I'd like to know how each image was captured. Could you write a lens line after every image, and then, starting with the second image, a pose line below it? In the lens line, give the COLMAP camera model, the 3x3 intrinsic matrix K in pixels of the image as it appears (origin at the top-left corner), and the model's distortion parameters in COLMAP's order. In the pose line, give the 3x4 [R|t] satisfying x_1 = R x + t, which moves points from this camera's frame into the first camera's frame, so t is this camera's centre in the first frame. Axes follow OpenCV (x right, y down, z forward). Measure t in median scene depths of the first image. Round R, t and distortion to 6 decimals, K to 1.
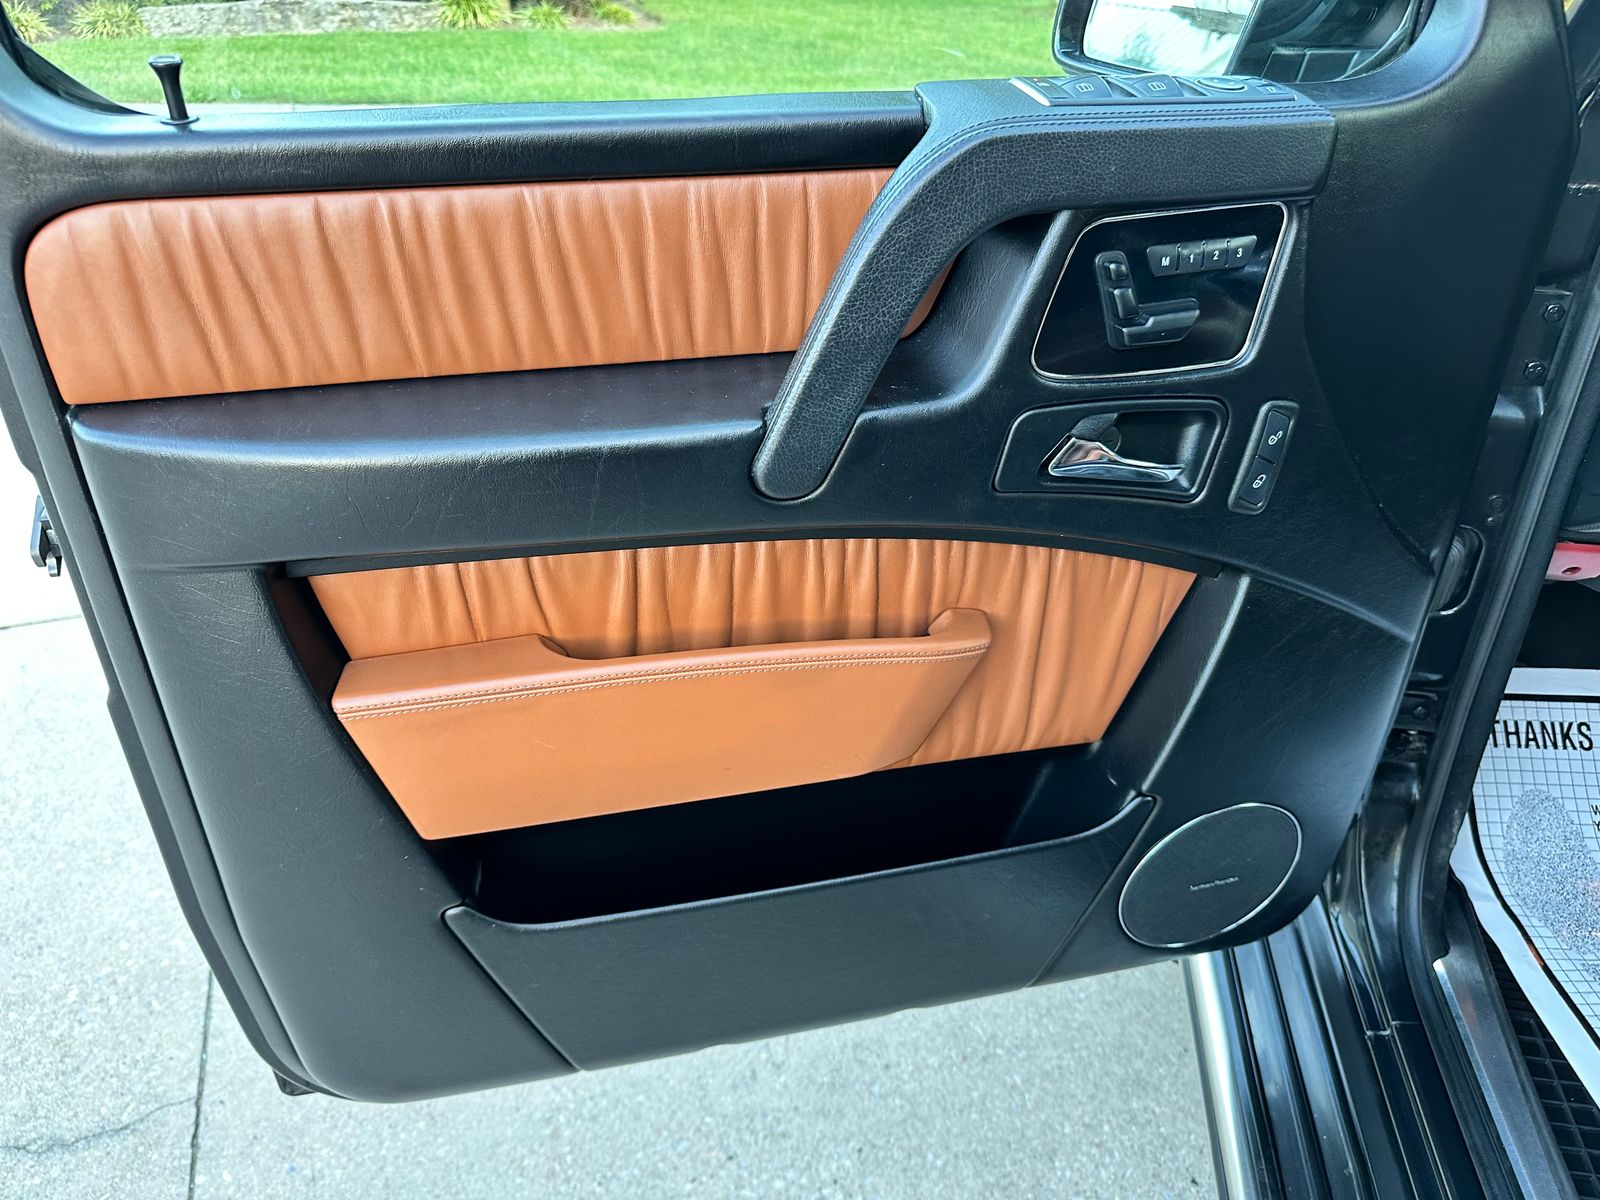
lens RADIAL K [[1119.8, 0, 799.5], [0, 1119.8, 607.1], [0, 0, 1]] dist [-0.001074, -0.005750]
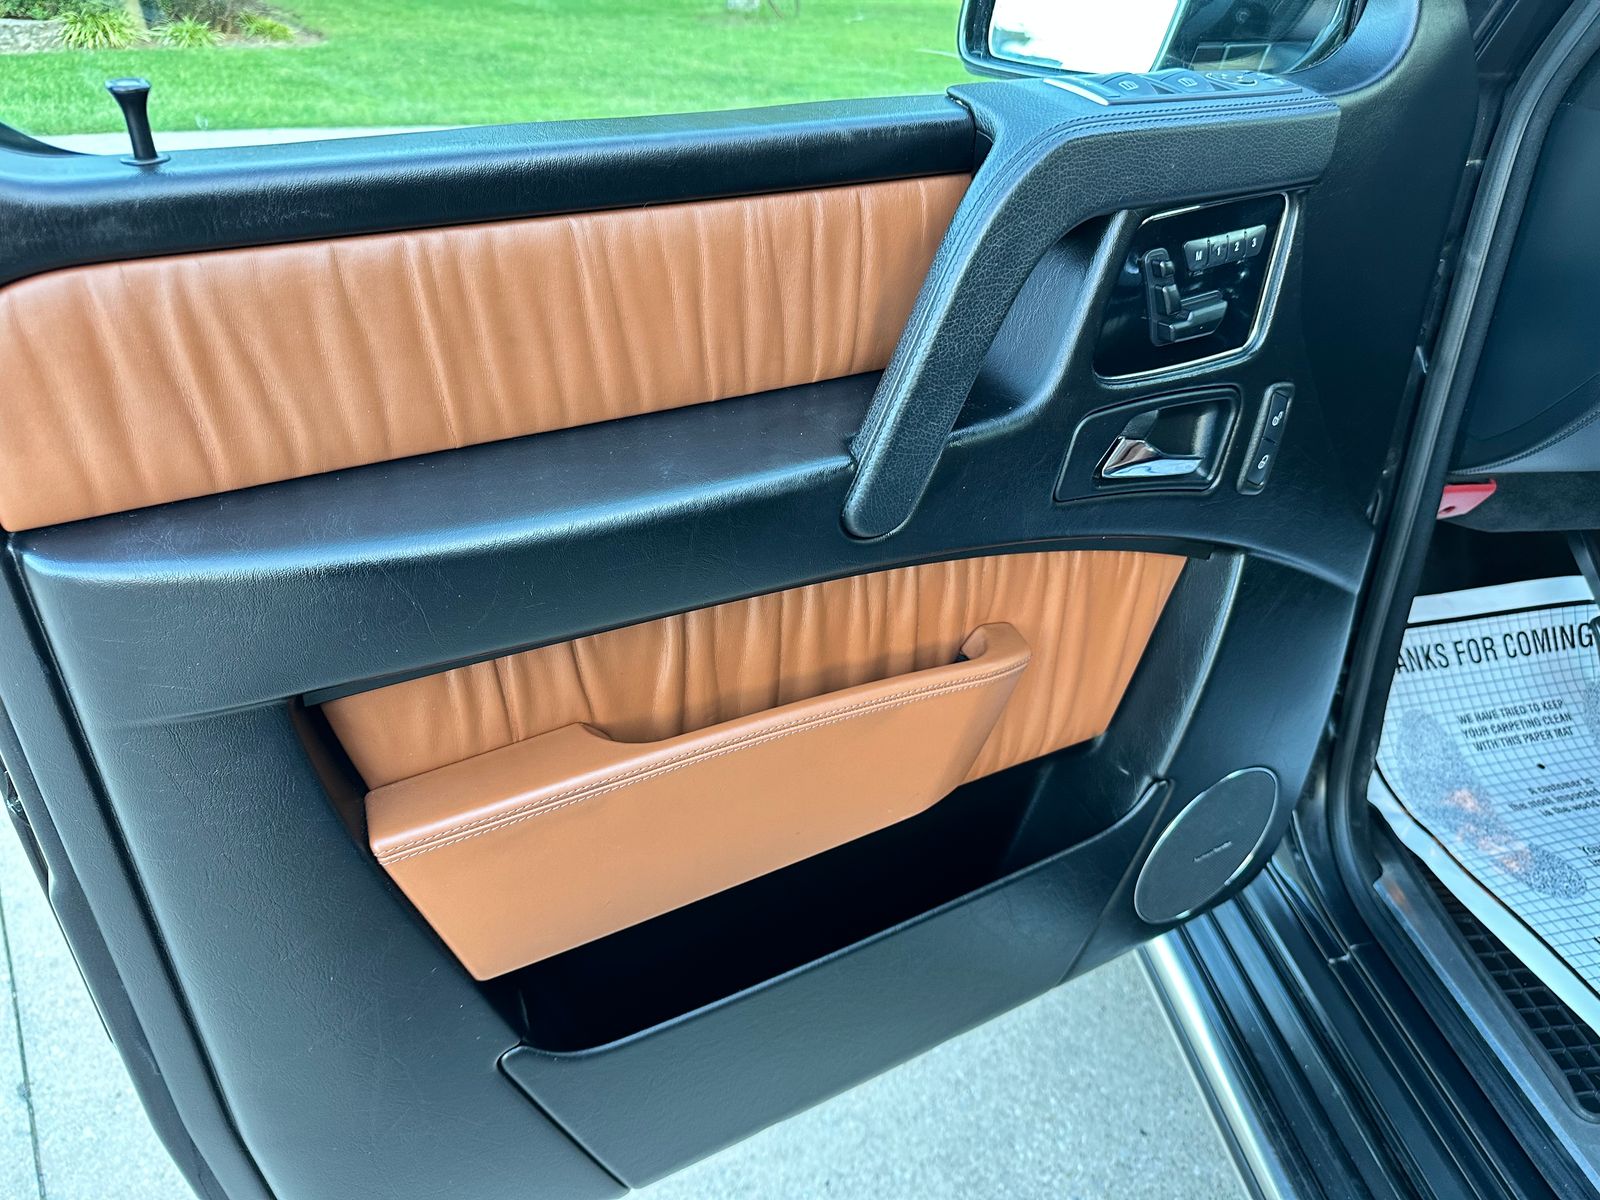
lens RADIAL K [[1121.0, 0, 806.1], [0, 1121.0, 608.7], [0, 0, 1]] dist [-0.006827, 0.001833]
pose [[0.963745, -0.137164, 0.228870, -0.158050], [0.138296, 0.990328, 0.011165, -0.031042], [-0.228187, 0.020892, 0.973393, 0.062151]]
